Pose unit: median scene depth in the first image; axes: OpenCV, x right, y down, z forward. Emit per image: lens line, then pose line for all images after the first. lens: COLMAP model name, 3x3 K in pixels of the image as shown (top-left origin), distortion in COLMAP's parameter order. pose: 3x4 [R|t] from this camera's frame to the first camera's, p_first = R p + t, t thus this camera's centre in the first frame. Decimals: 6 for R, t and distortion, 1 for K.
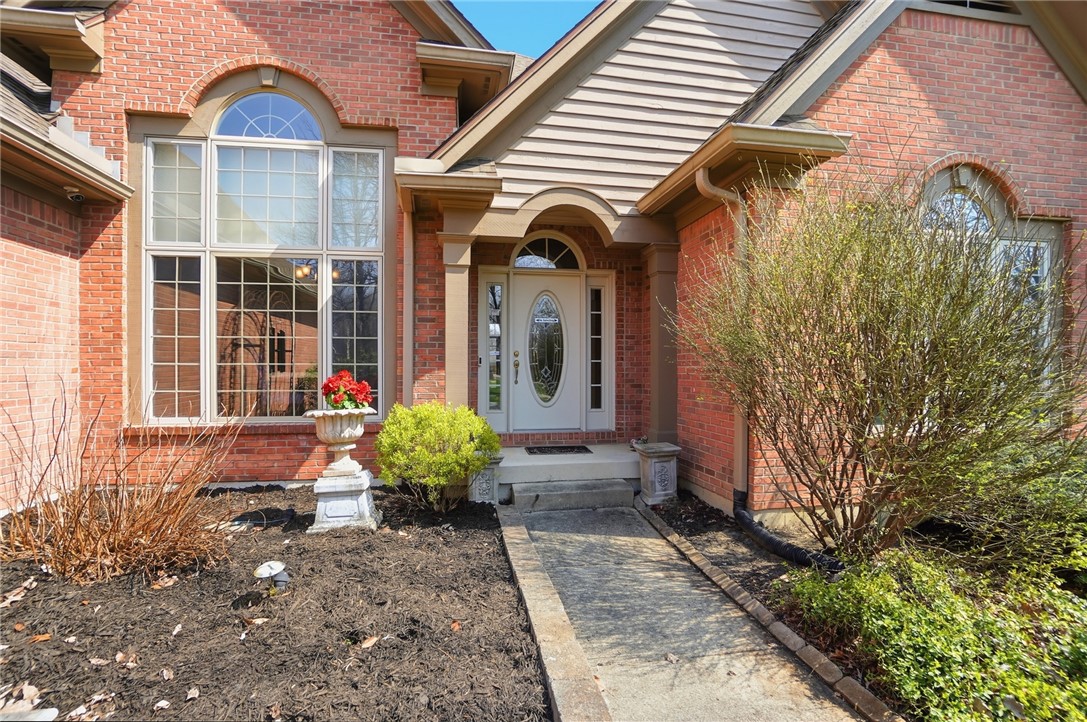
lens RADIAL K [[496.6, 0, 531.8], [0, 496.6, 371.3], [0, 0, 1]] dist [-0.053044, 0.018187]
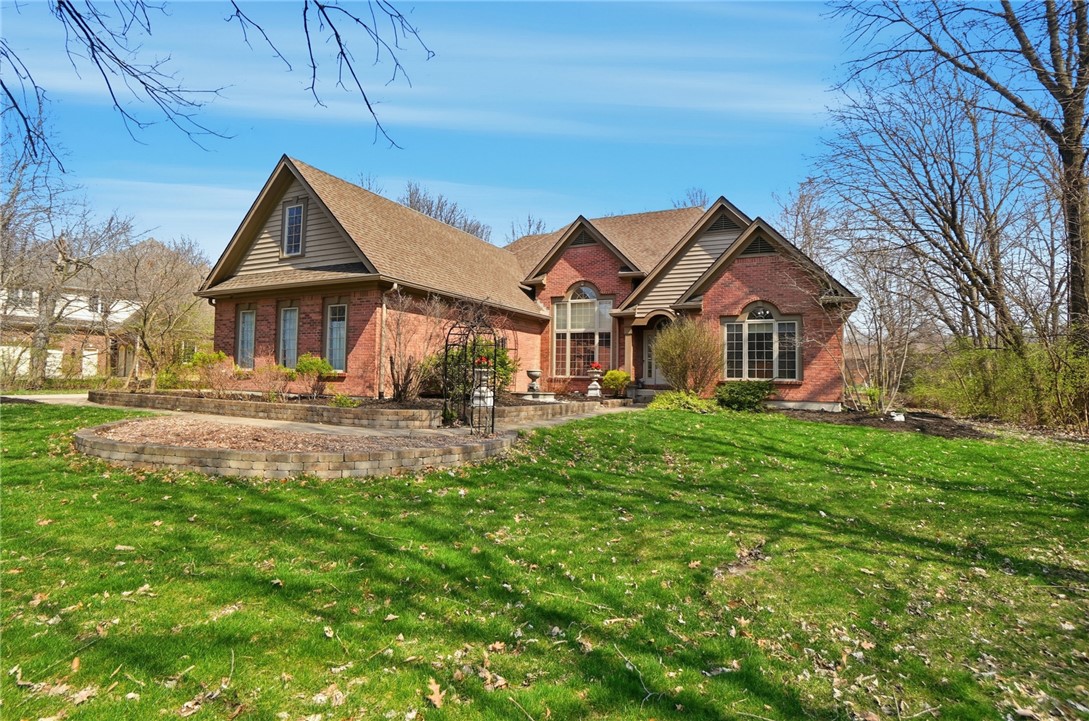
lens RADIAL K [[527.5, 0, 537.7], [0, 527.5, 359.7], [0, 0, 1]] dist [-0.034601, 0.000771]
pose [[0.807707, -0.004557, -0.589567, 1.576368], [-0.020948, 0.999117, -0.036421, 0.127254], [0.589213, 0.041767, 0.806898, -2.469053]]
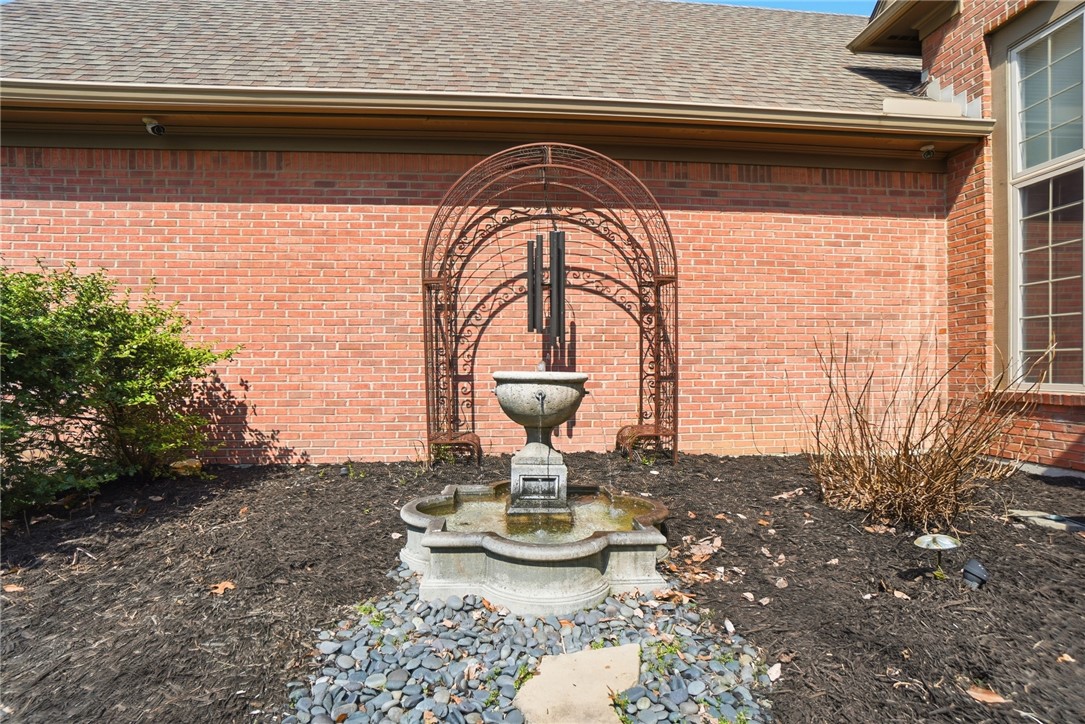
lens RADIAL K [[521.6, 0, 535.7], [0, 521.6, 372.6], [0, 0, 1]] dist [-0.056008, 0.021463]
pose [[-0.071999, 0.006332, -0.997385, 0.144221], [0.003178, 0.999976, 0.006119, 0.070725], [0.997400, -0.002729, -0.072018, 0.225595]]
